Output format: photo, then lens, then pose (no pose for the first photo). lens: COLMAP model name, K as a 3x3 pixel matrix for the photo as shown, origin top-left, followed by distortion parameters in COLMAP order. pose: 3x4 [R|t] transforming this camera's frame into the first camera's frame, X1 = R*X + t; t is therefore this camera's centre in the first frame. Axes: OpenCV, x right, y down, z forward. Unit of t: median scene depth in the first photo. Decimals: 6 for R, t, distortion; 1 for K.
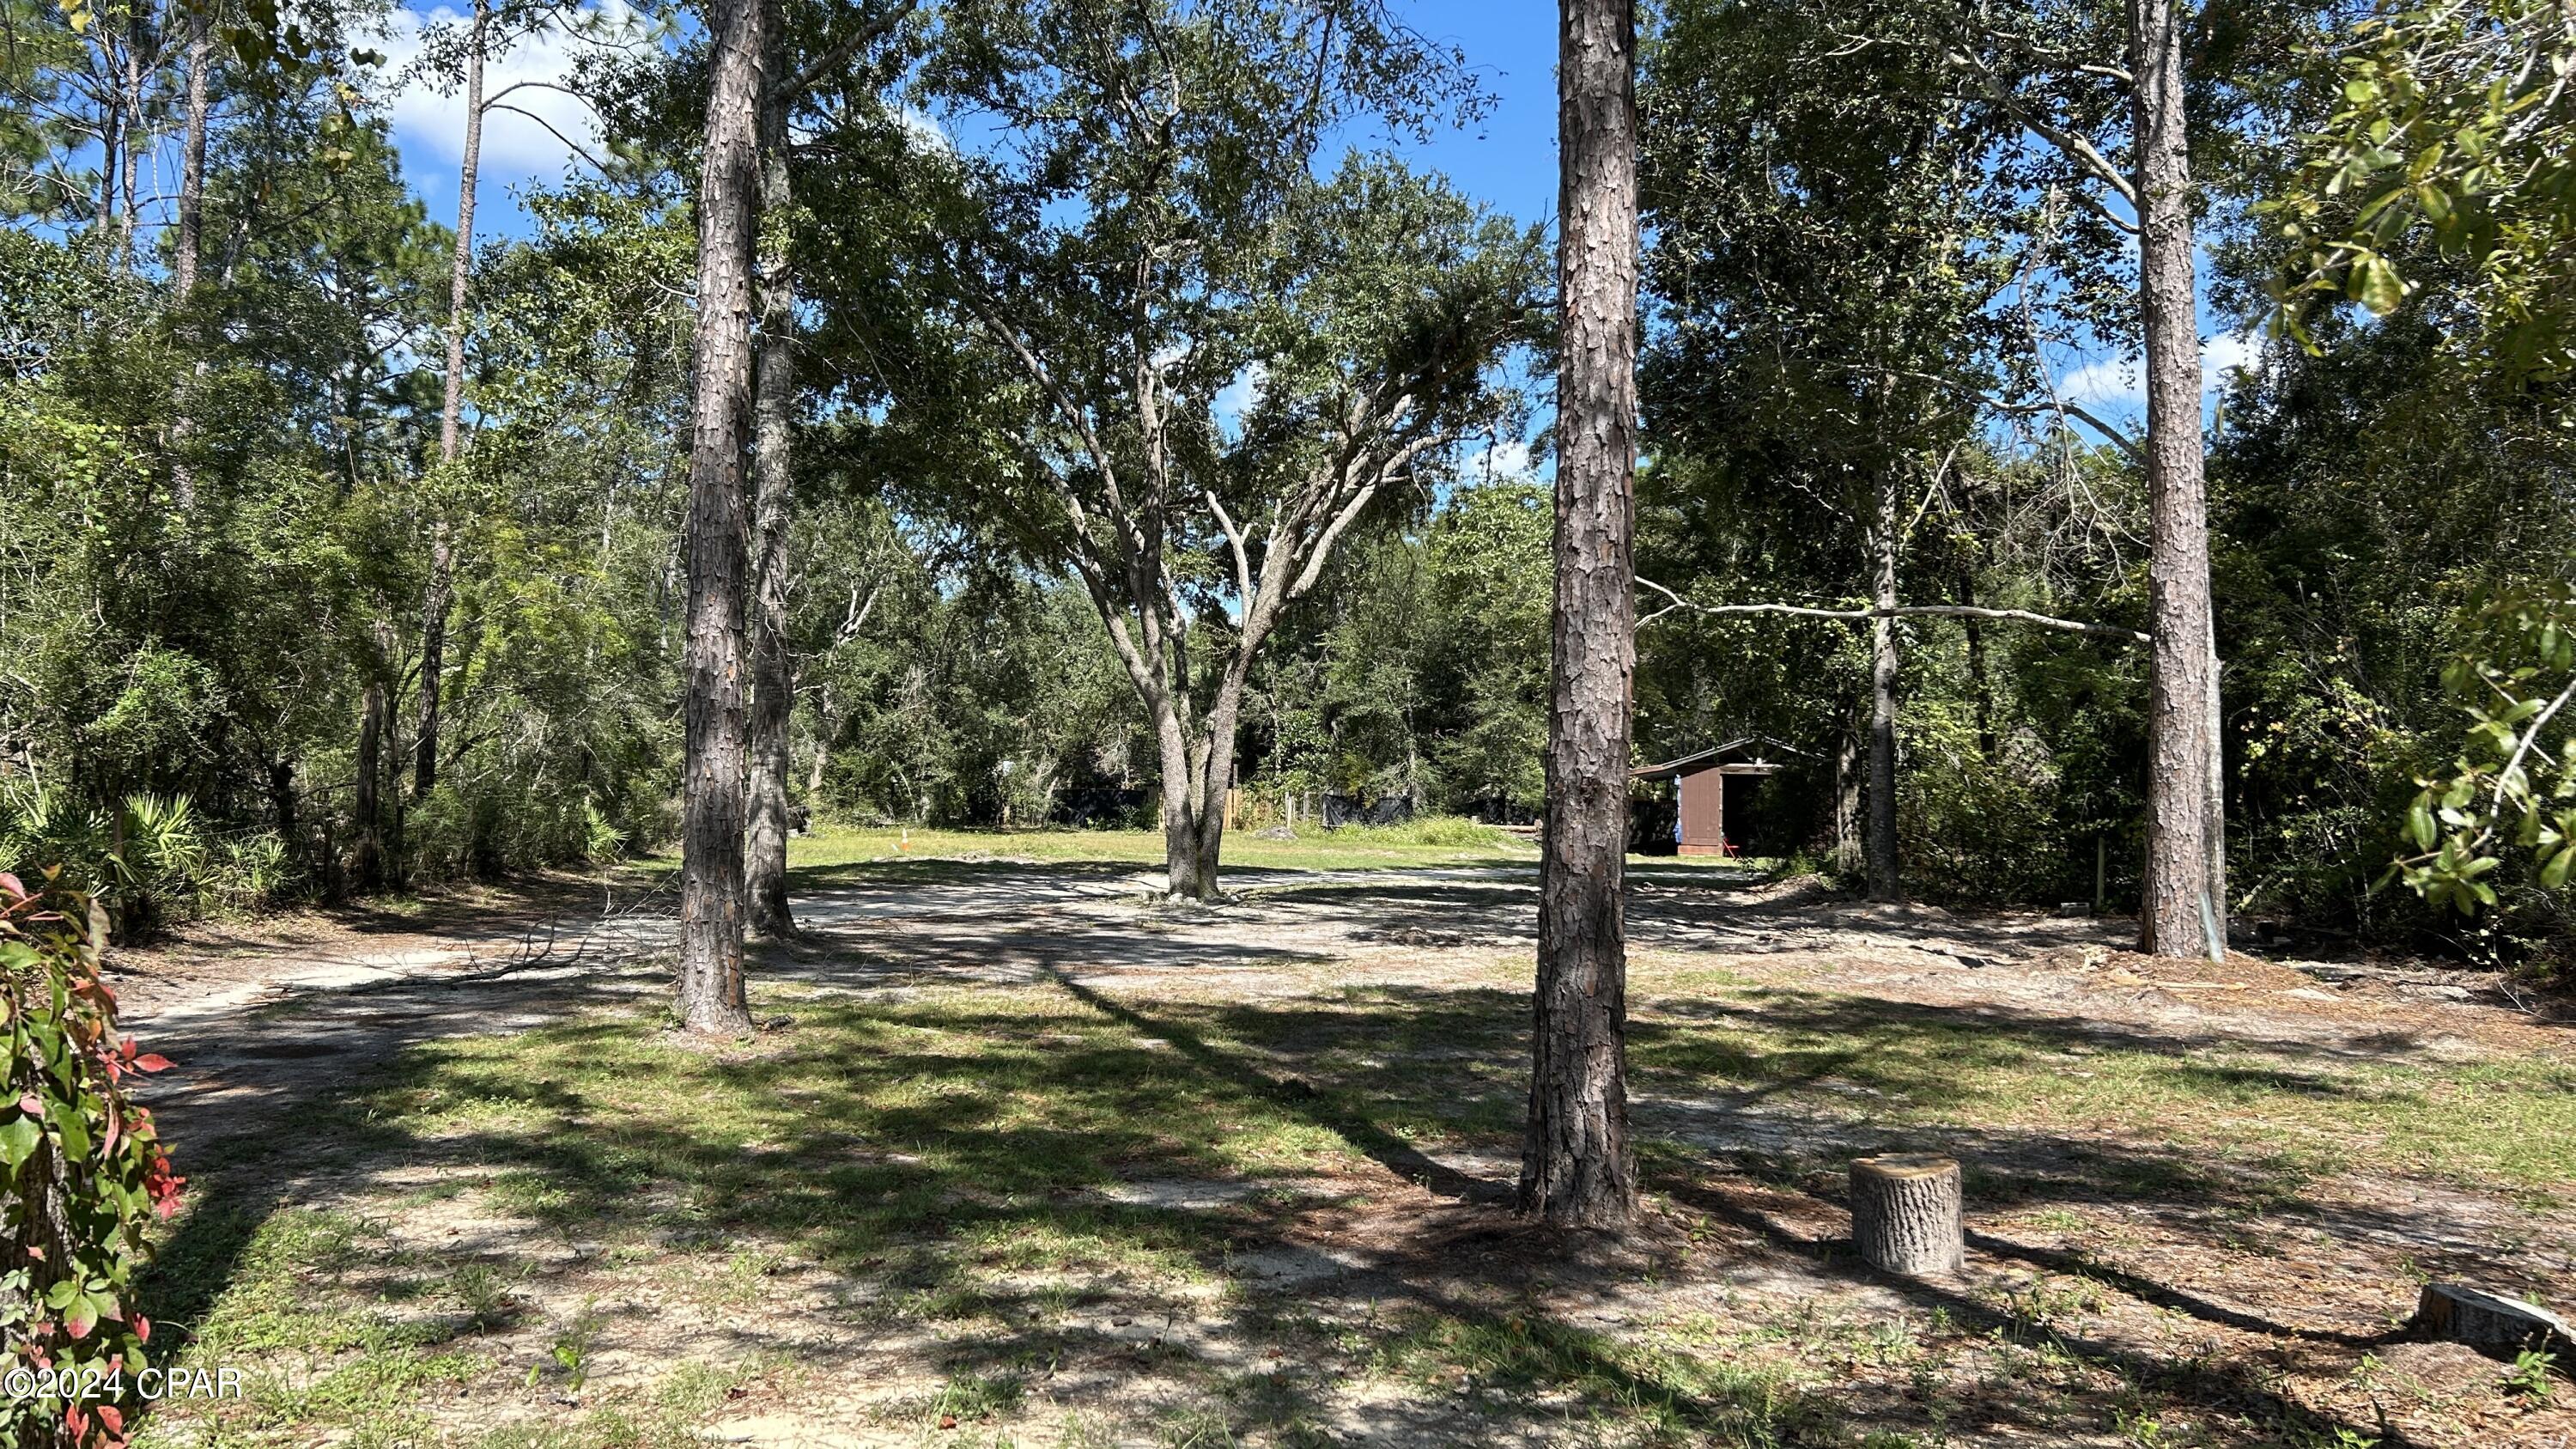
lens RADIAL K [[1824.0, 0, 1291.0], [0, 1824.0, 758.8], [0, 0, 1]] dist [0.093896, -0.001624]
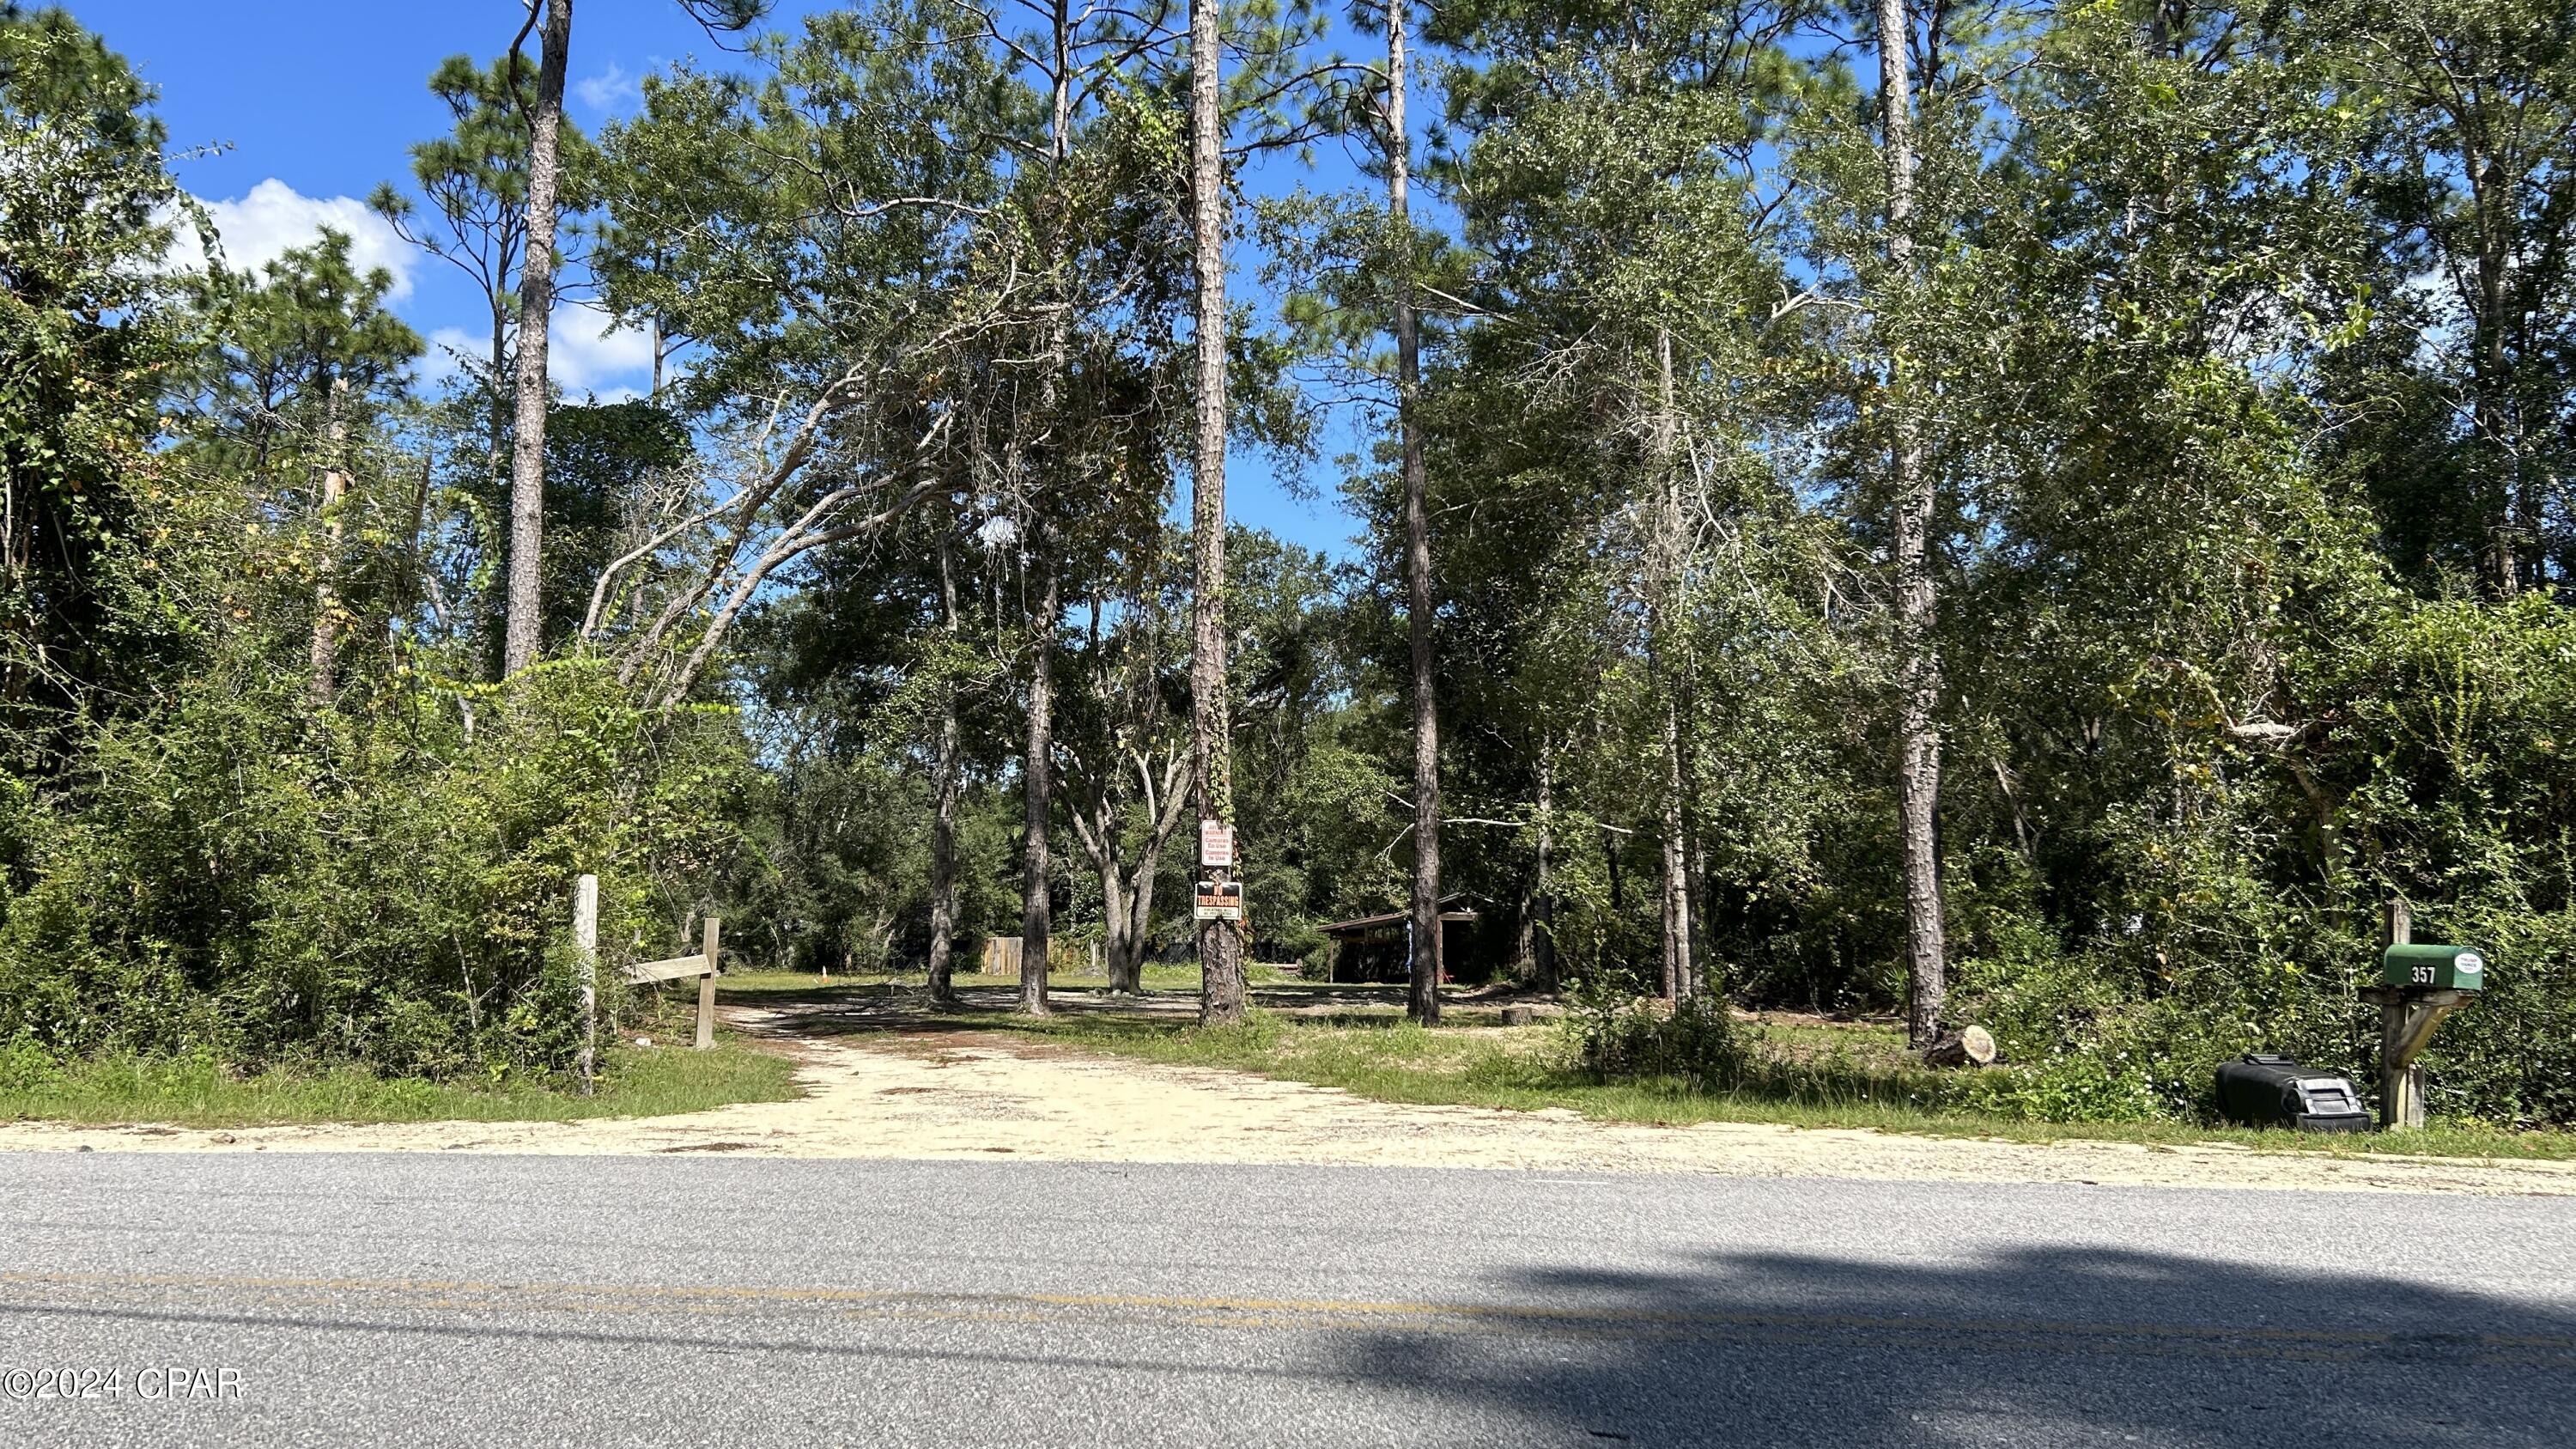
lens RADIAL K [[1824.0, 0, 1291.0], [0, 1824.0, 758.8], [0, 0, 1]] dist [0.093896, -0.001624]
pose [[0.988125, 0.007355, 0.153479, -0.062244], [0.006024, 0.996231, -0.086525, 0.004763], [-0.153537, 0.086422, 0.984357, -0.238450]]
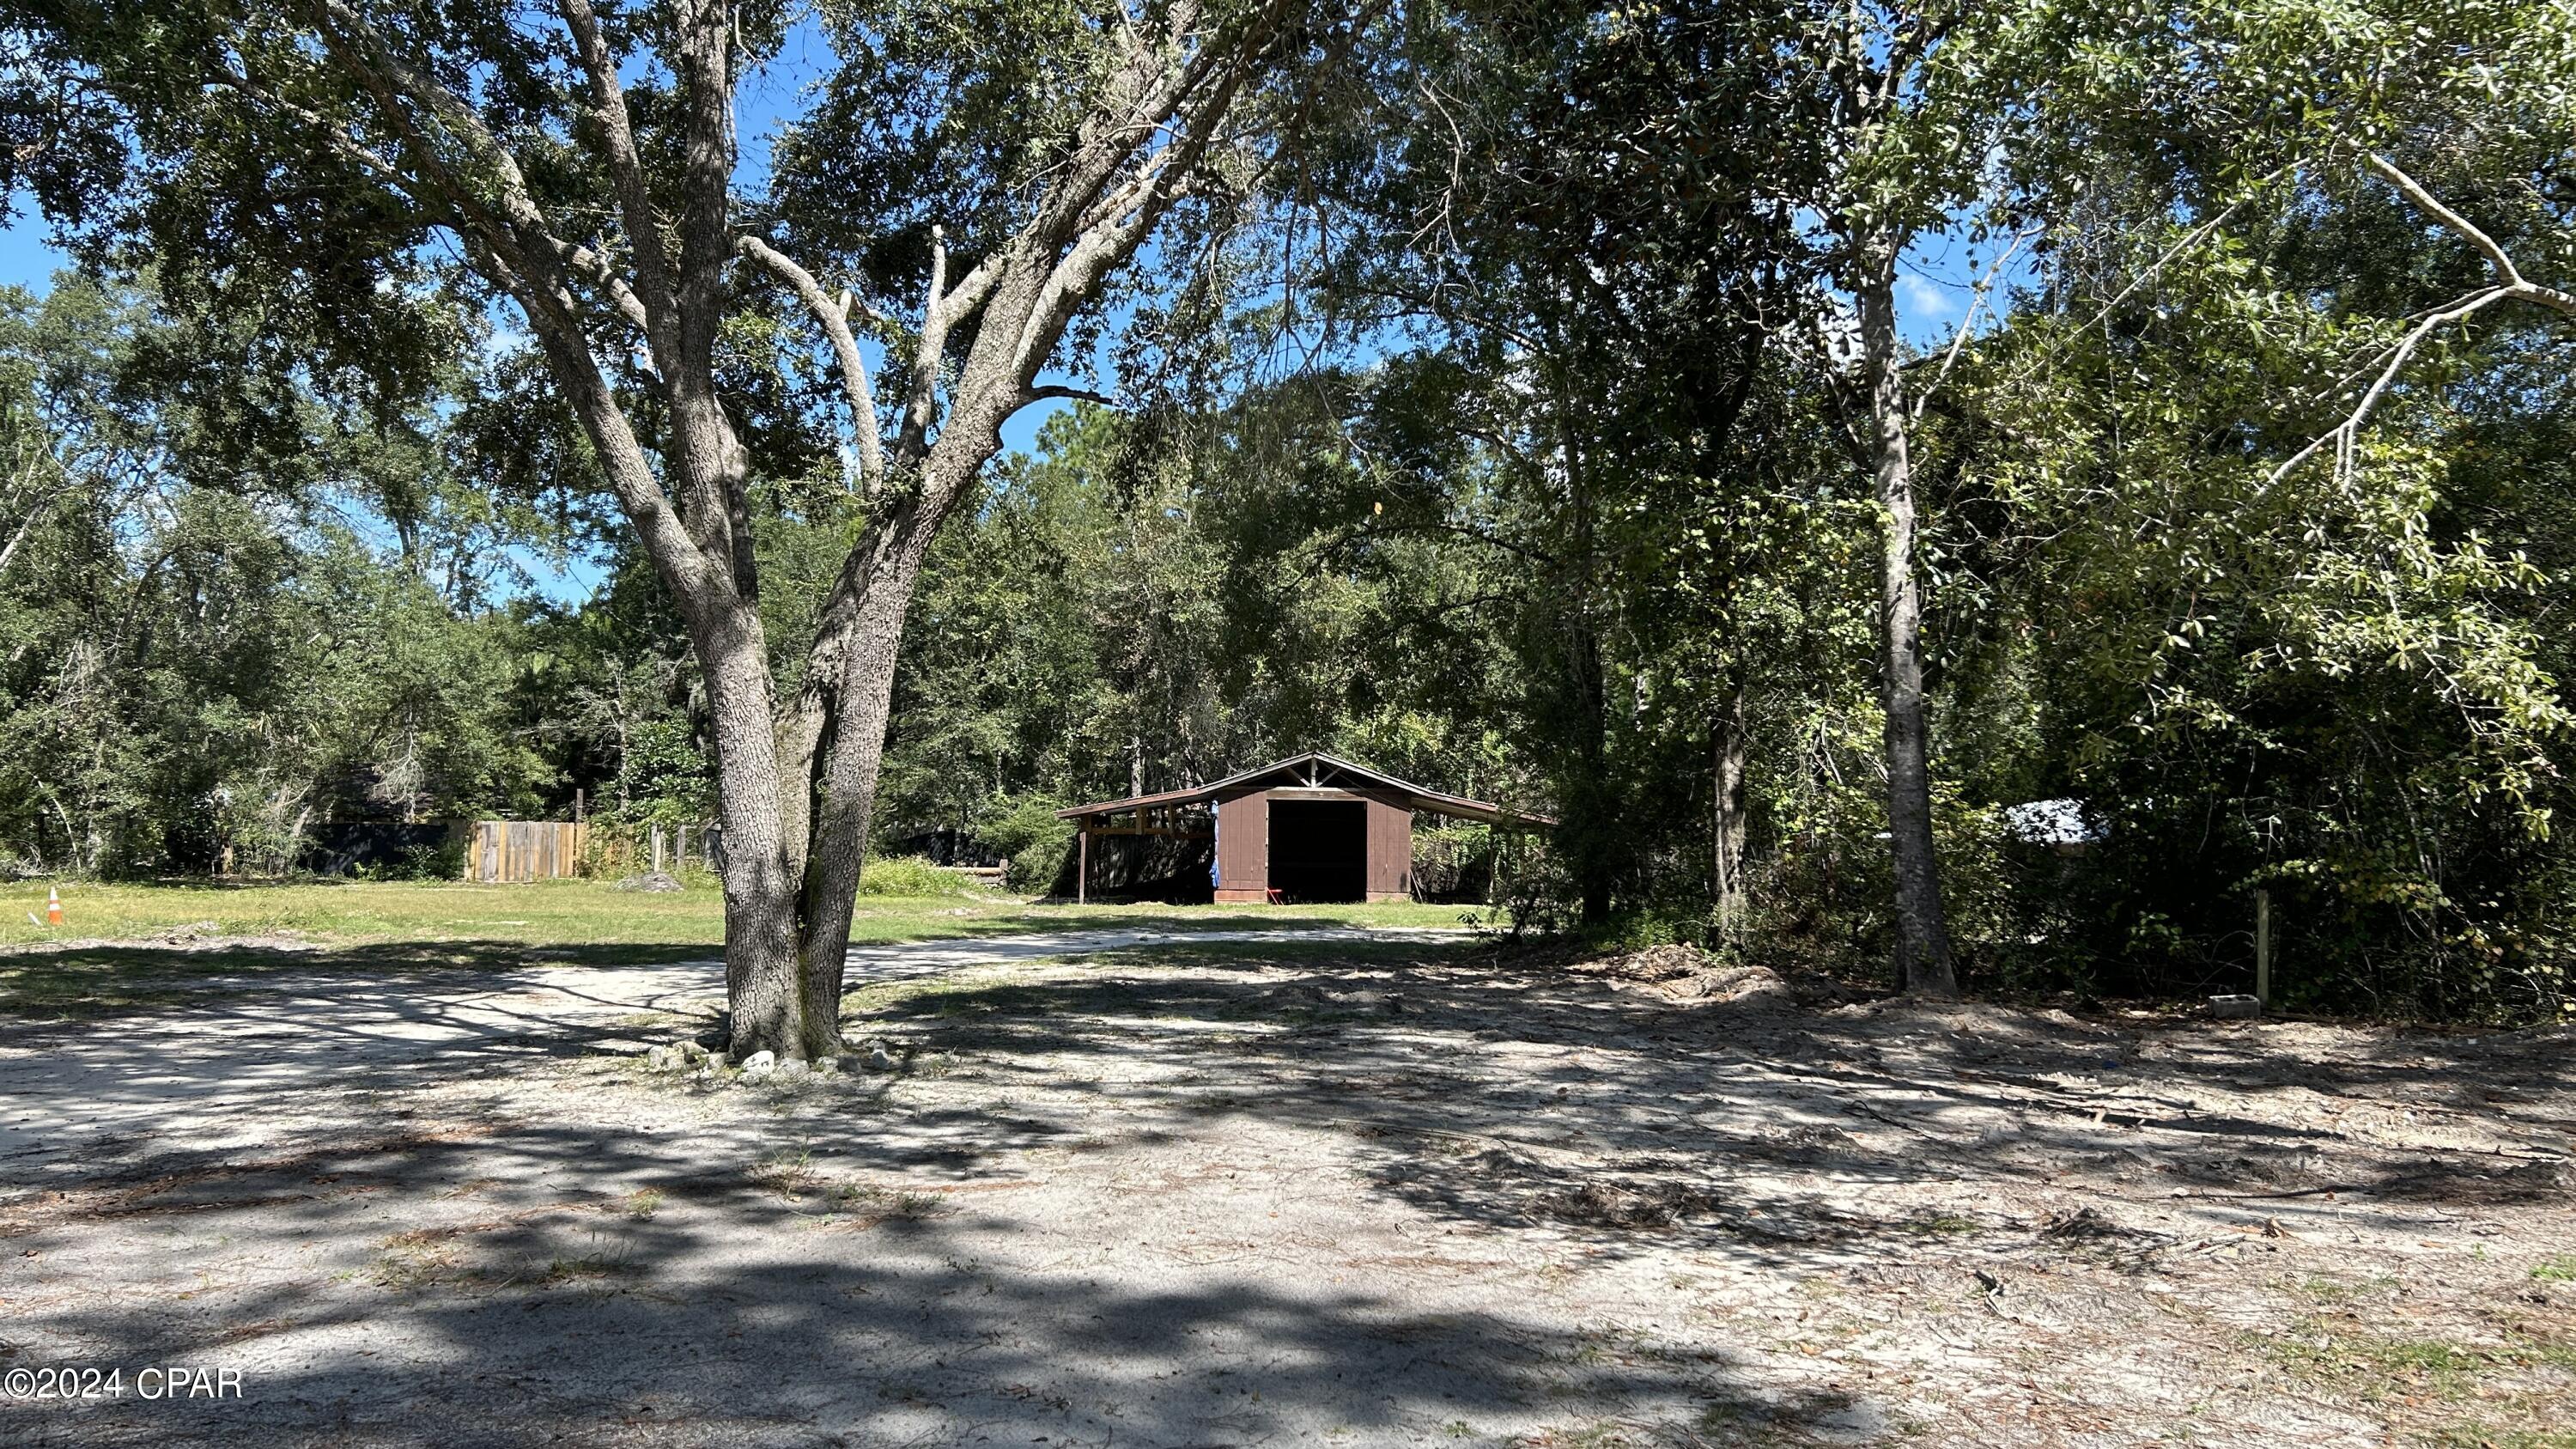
lens RADIAL K [[1842.1, 0, 1288.0], [0, 1842.1, 724.5], [0, 0, 1]] dist [-0.005807, -0.009995]
pose [[0.929094, 0.016416, 0.369479, -0.042978], [-0.002505, 0.999271, -0.038099, 0.004991], [-0.369835, 0.034472, 0.928458, 0.214268]]
